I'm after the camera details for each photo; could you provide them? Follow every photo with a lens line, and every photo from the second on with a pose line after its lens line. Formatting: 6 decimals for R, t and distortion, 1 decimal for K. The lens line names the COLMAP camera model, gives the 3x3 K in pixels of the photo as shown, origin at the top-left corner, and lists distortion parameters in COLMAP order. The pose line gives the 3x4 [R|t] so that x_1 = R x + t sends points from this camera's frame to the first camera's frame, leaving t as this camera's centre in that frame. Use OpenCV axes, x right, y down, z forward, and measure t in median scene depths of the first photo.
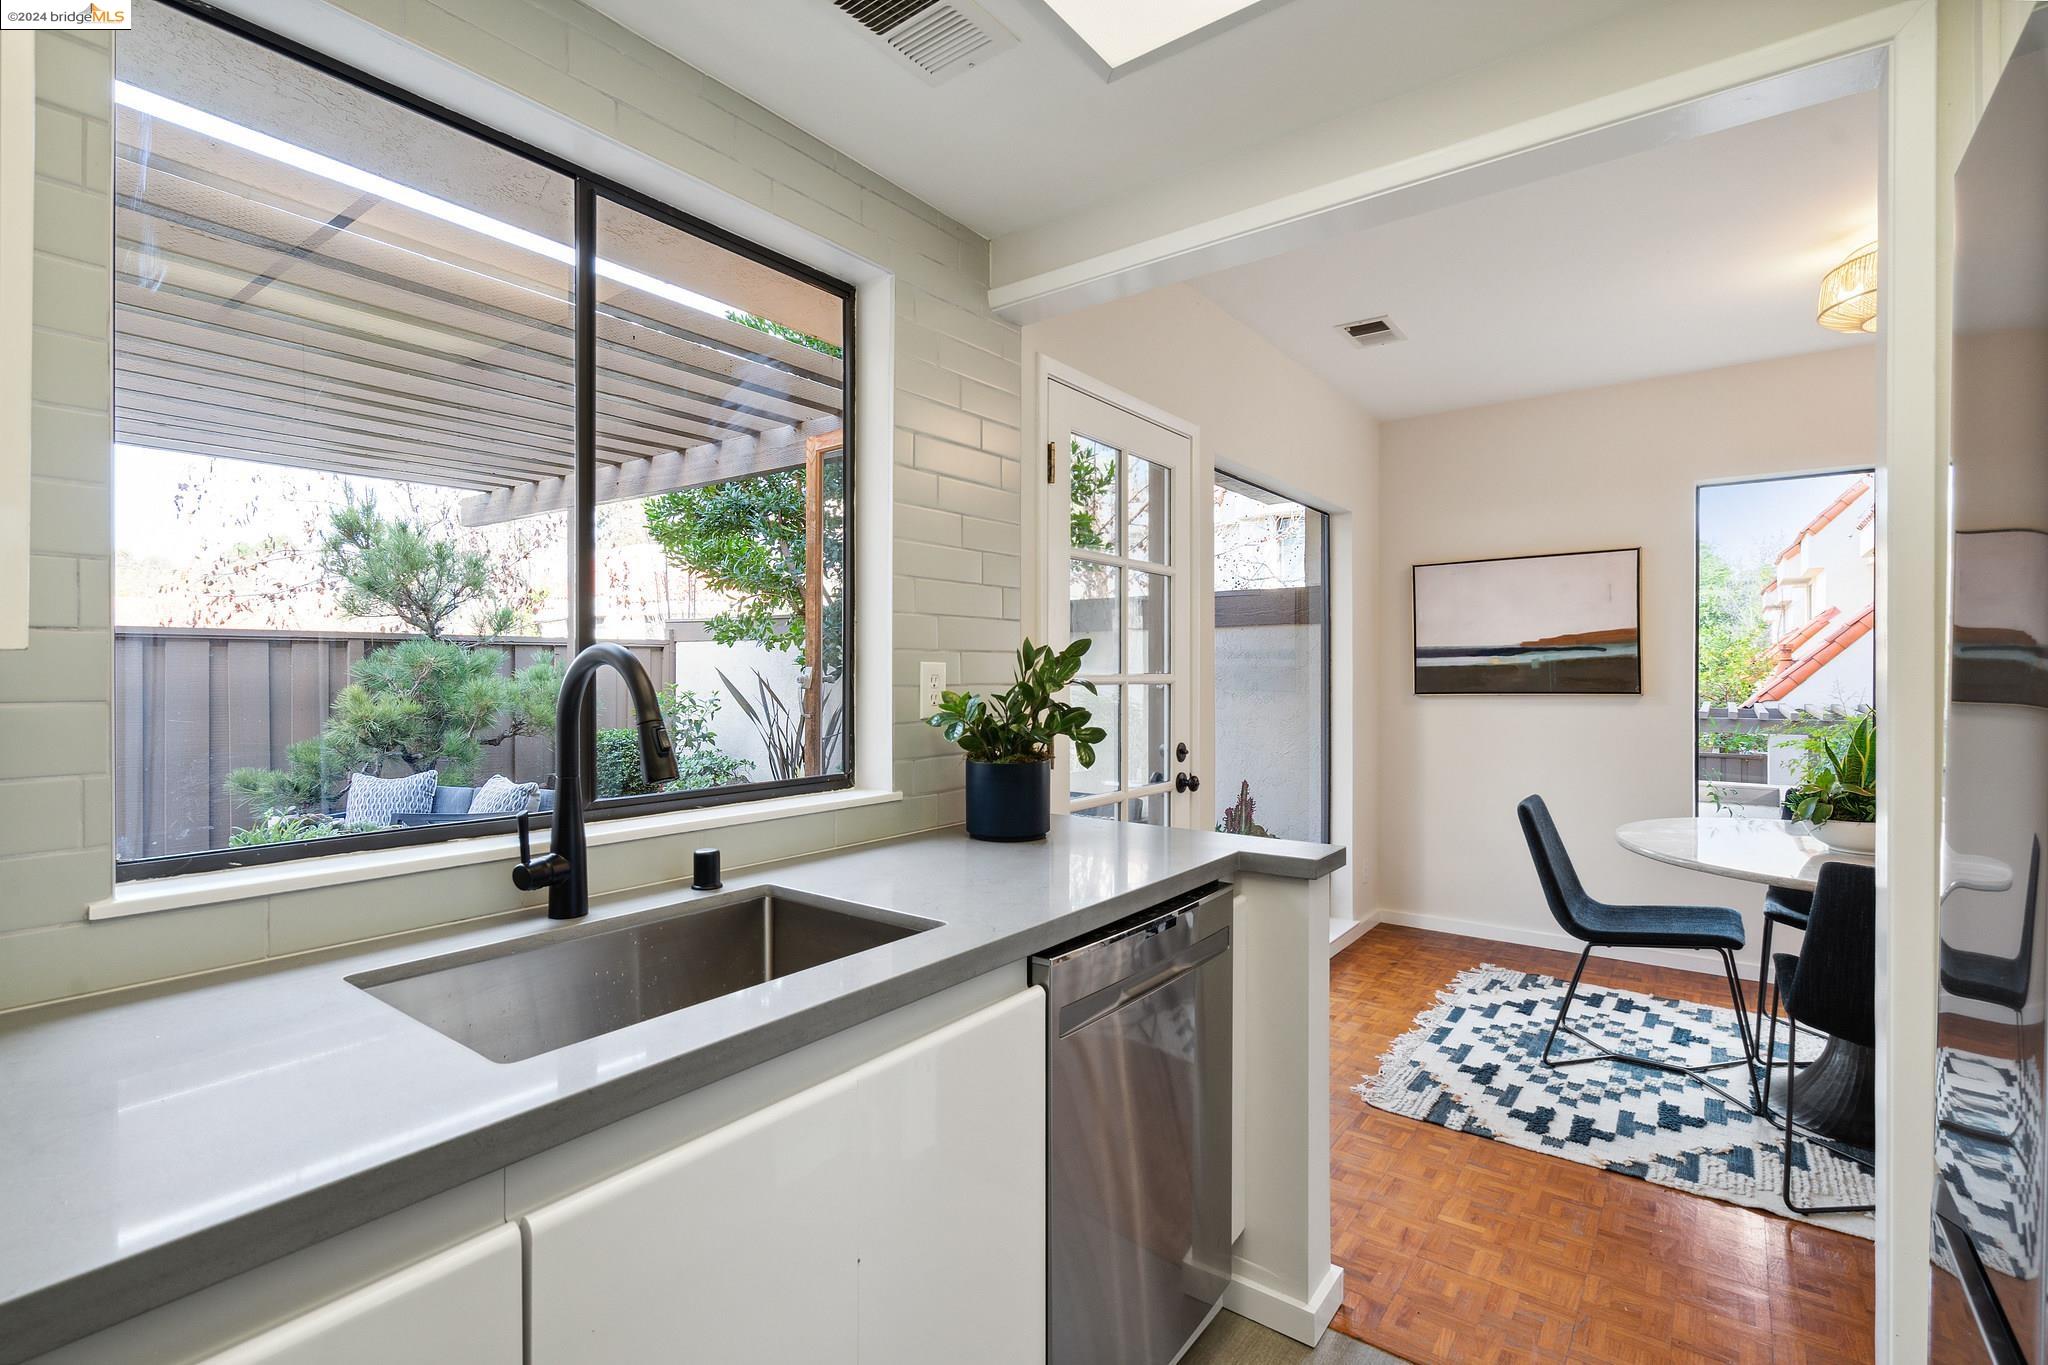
lens RADIAL K [[928.9, 0, 962.0], [0, 928.9, 670.1], [0, 0, 1]] dist [-0.009834, 0.002117]
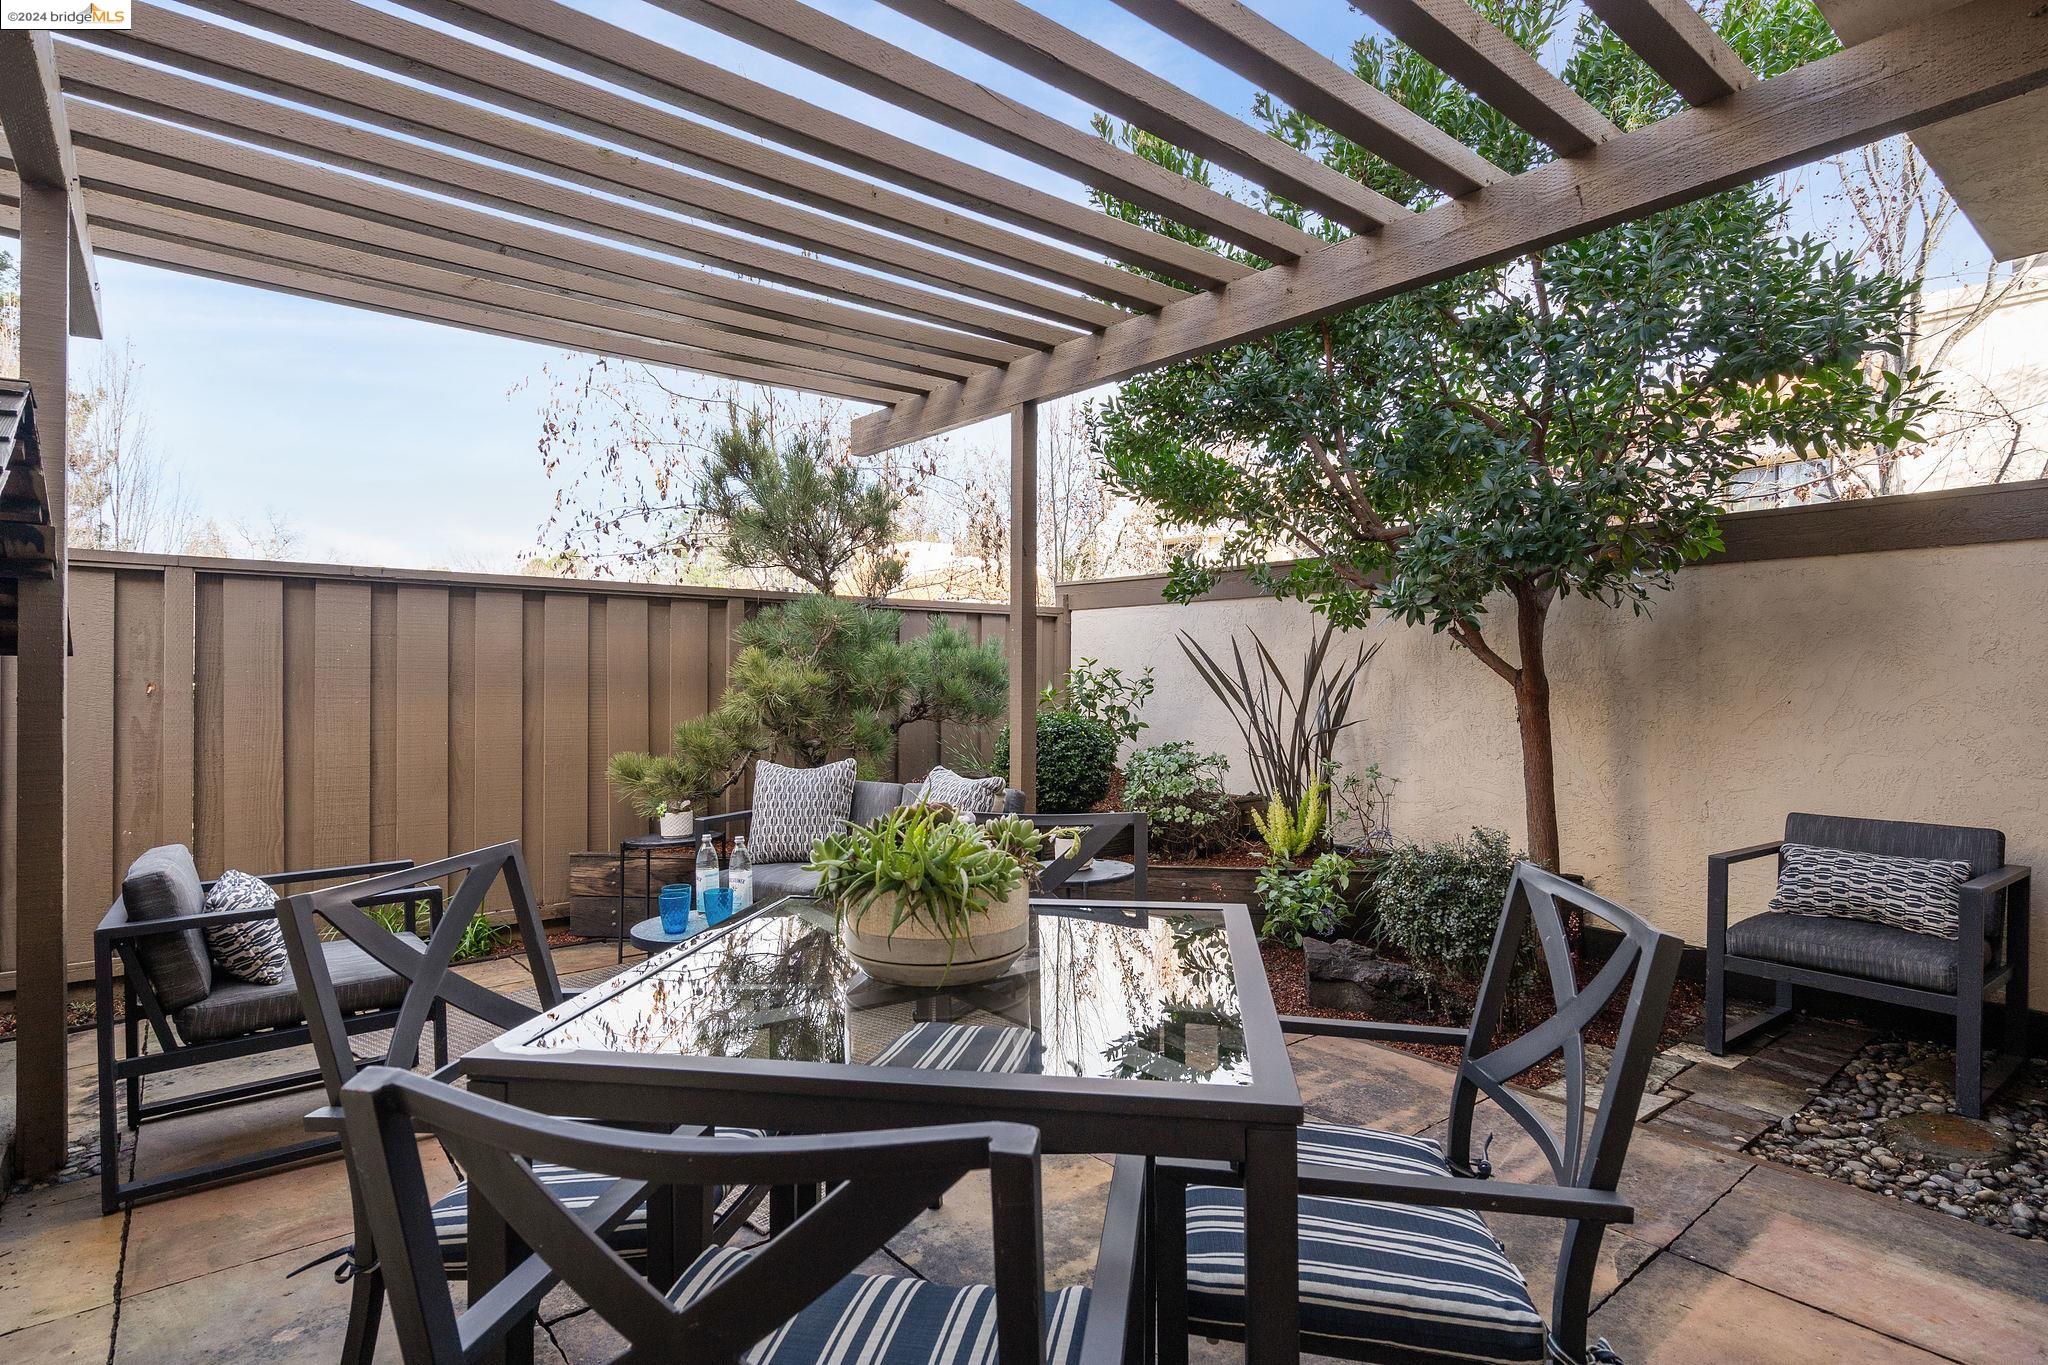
lens RADIAL K [[1069.3, 0, 1026.9], [0, 1069.3, 689.2], [0, 0, 1]] dist [-0.002313, -0.000287]
pose [[0.969819, 0.005257, -0.243770, -0.192055], [-0.000663, 0.999821, 0.018927, 0.030315], [0.243825, -0.018194, 0.969648, 0.165105]]
